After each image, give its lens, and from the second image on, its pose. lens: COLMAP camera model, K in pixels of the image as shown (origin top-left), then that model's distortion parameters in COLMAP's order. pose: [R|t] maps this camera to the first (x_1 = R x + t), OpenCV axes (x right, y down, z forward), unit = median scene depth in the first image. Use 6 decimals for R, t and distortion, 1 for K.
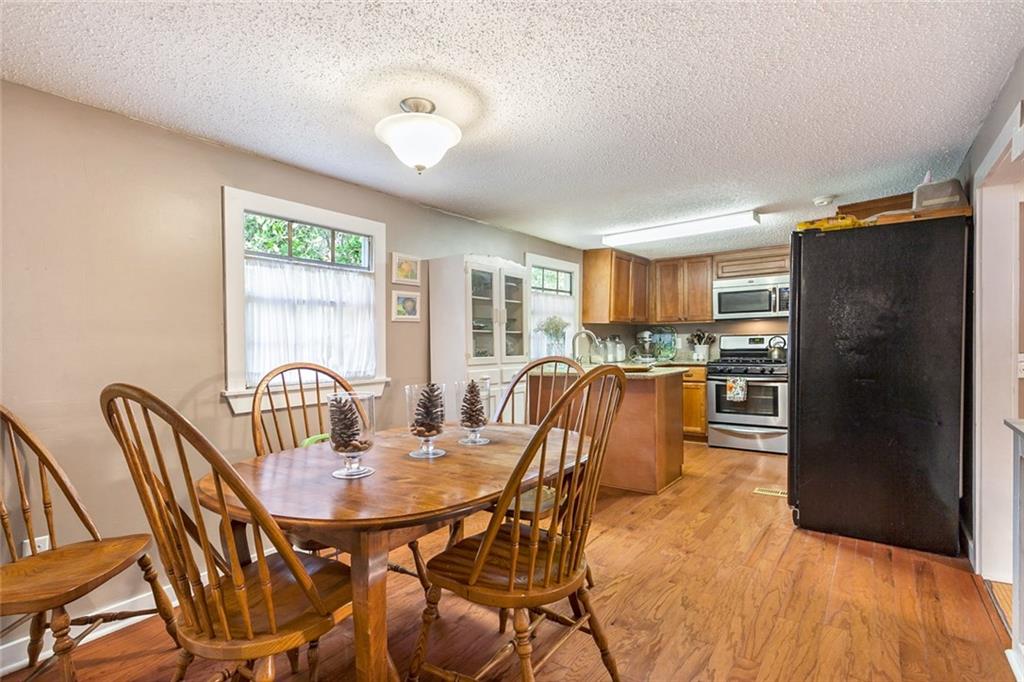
lens RADIAL K [[503.4, 0, 511.5], [0, 503.4, 344.2], [0, 0, 1]] dist [0.003912, 0.000631]
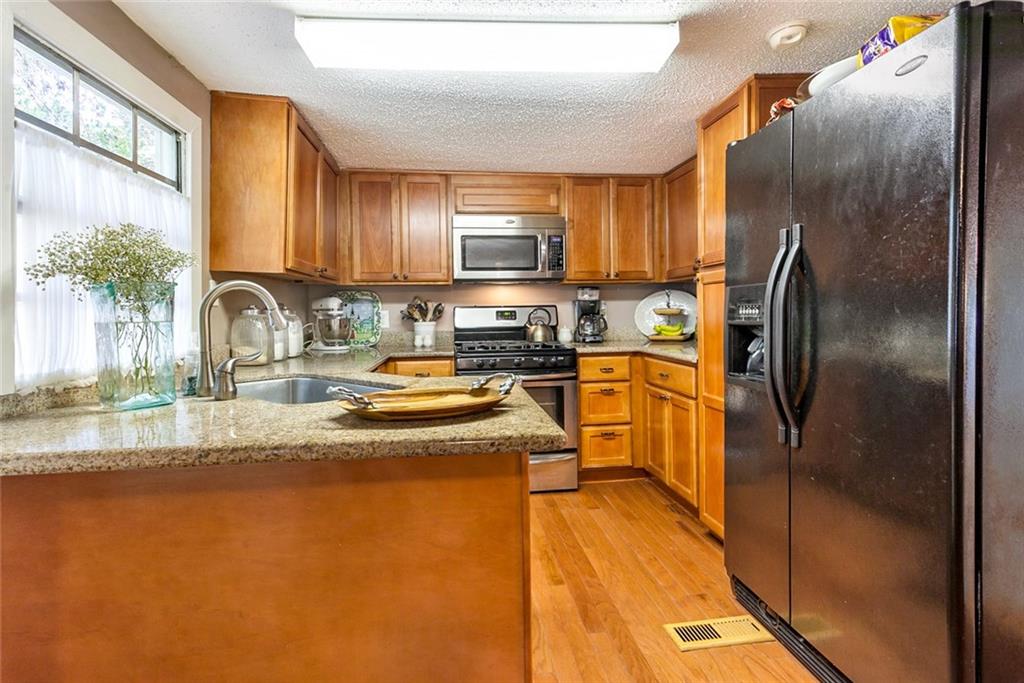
lens RADIAL K [[503.4, 0, 511.5], [0, 503.4, 322.9], [0, 0, 1]] dist [0.003912, 0.000631]
pose [[0.733205, -0.009343, 0.679944, 0.039567], [0.004399, 0.999950, 0.008998, -0.002145], [-0.679994, -0.003606, 0.733209, 0.507198]]
